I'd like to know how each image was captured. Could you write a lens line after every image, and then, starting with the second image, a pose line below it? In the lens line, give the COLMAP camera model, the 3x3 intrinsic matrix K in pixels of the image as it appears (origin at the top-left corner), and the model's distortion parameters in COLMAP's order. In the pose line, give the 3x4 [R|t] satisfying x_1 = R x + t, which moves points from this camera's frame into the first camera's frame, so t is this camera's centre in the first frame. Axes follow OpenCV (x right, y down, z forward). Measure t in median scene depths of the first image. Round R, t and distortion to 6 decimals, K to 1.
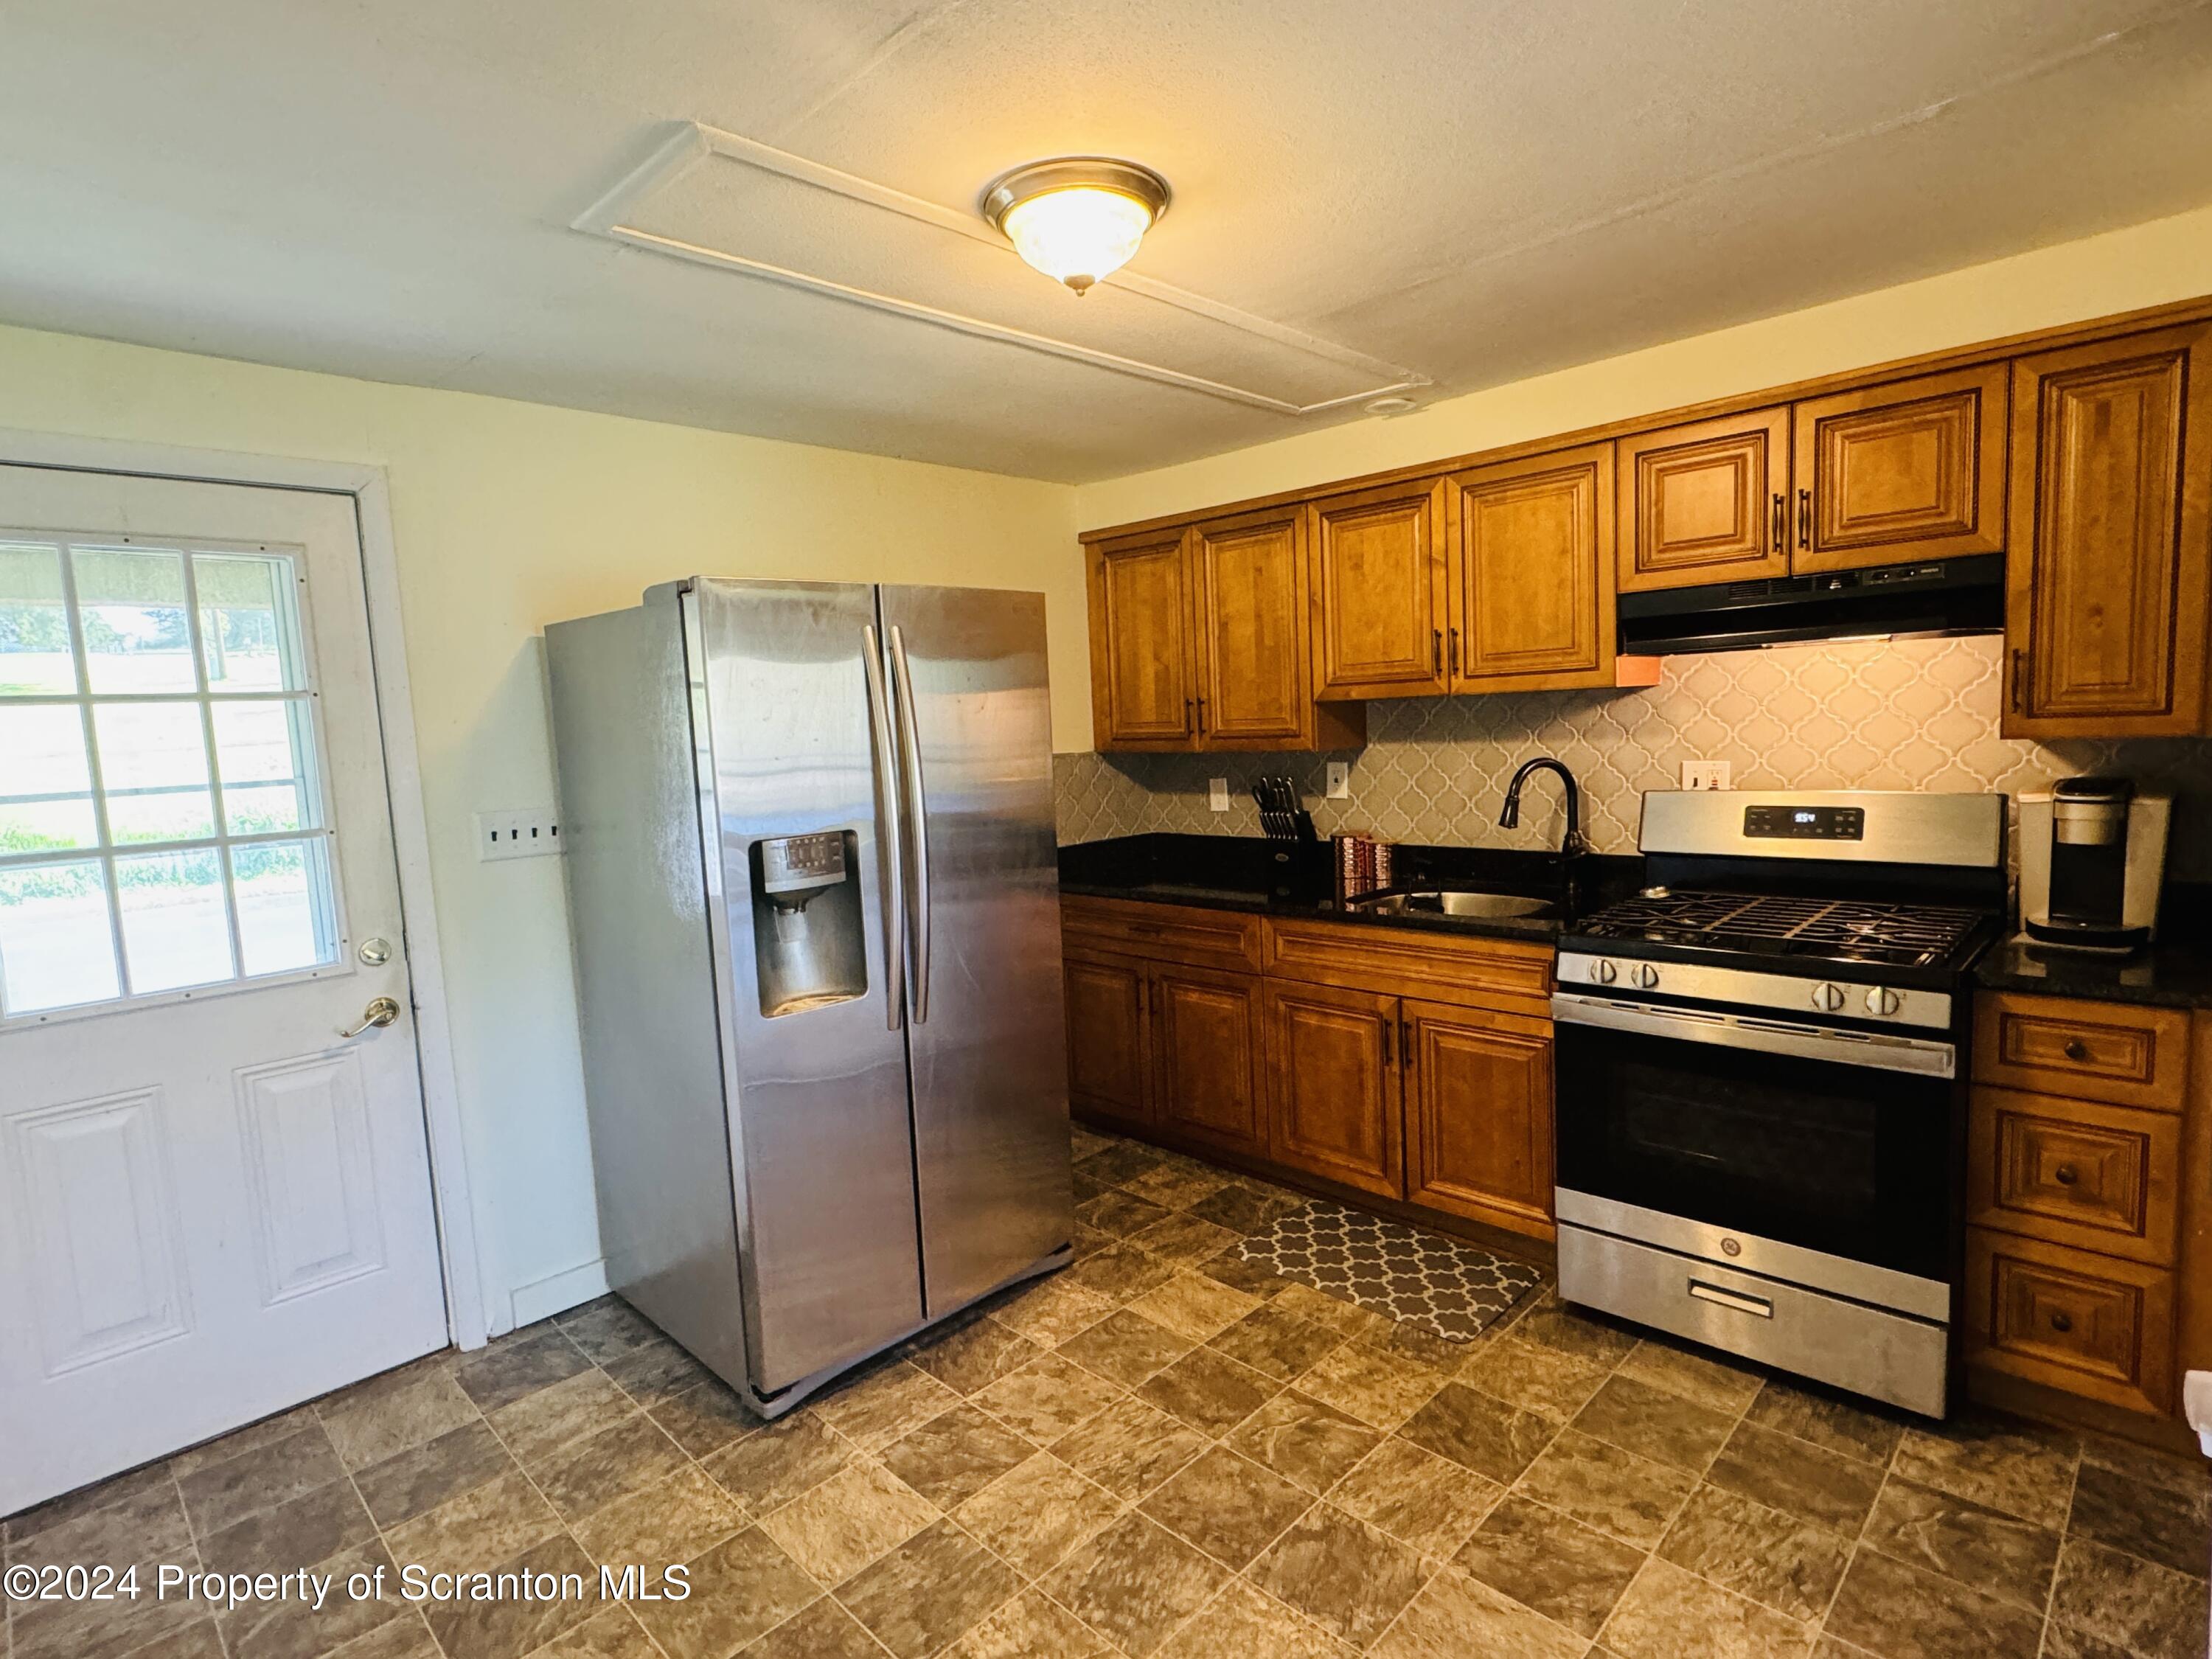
lens RADIAL K [[1131.6, 0, 1106.0], [0, 1131.6, 829.5], [0, 0, 1]] dist [0.002421, -0.000087]
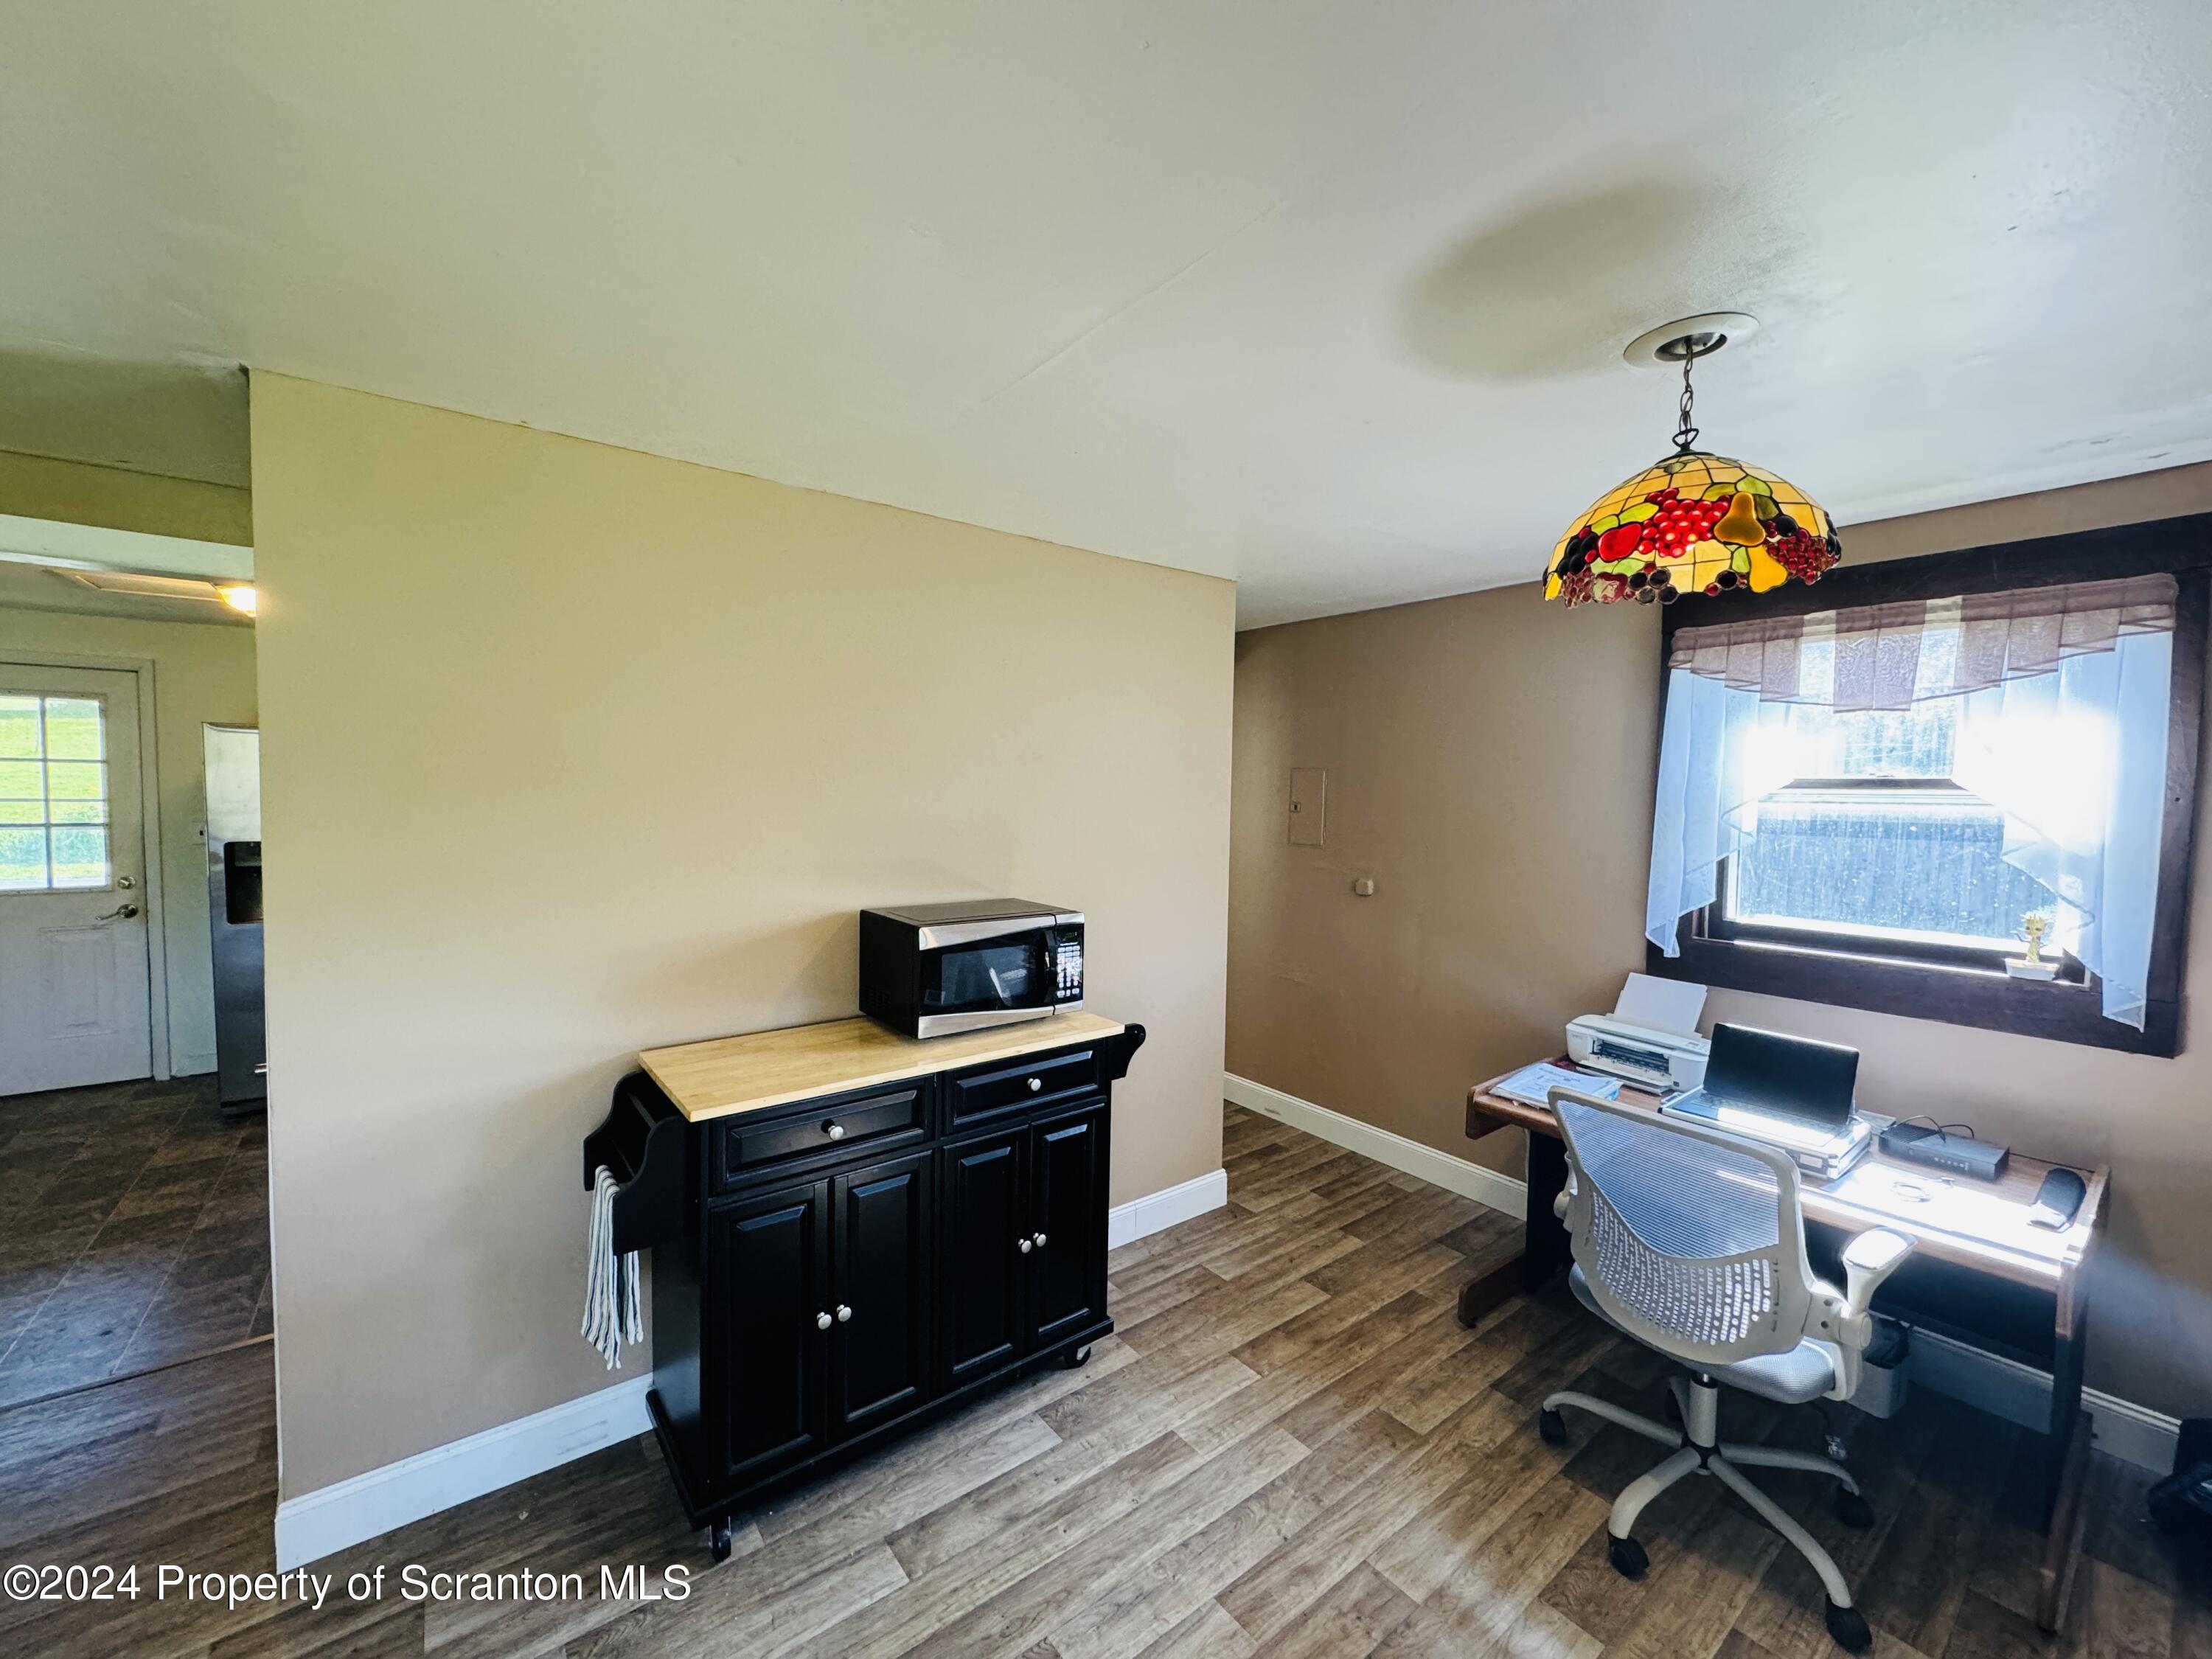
lens RADIAL K [[878.8, 0, 1106.0], [0, 878.8, 829.5], [0, 0, 1]] dist [-0.001472, 0.000995]
pose [[0.988259, 0.071194, -0.135186, 1.345835], [-0.077901, 0.995946, -0.044986, -0.057997], [0.131435, 0.054989, 0.989798, -0.388093]]
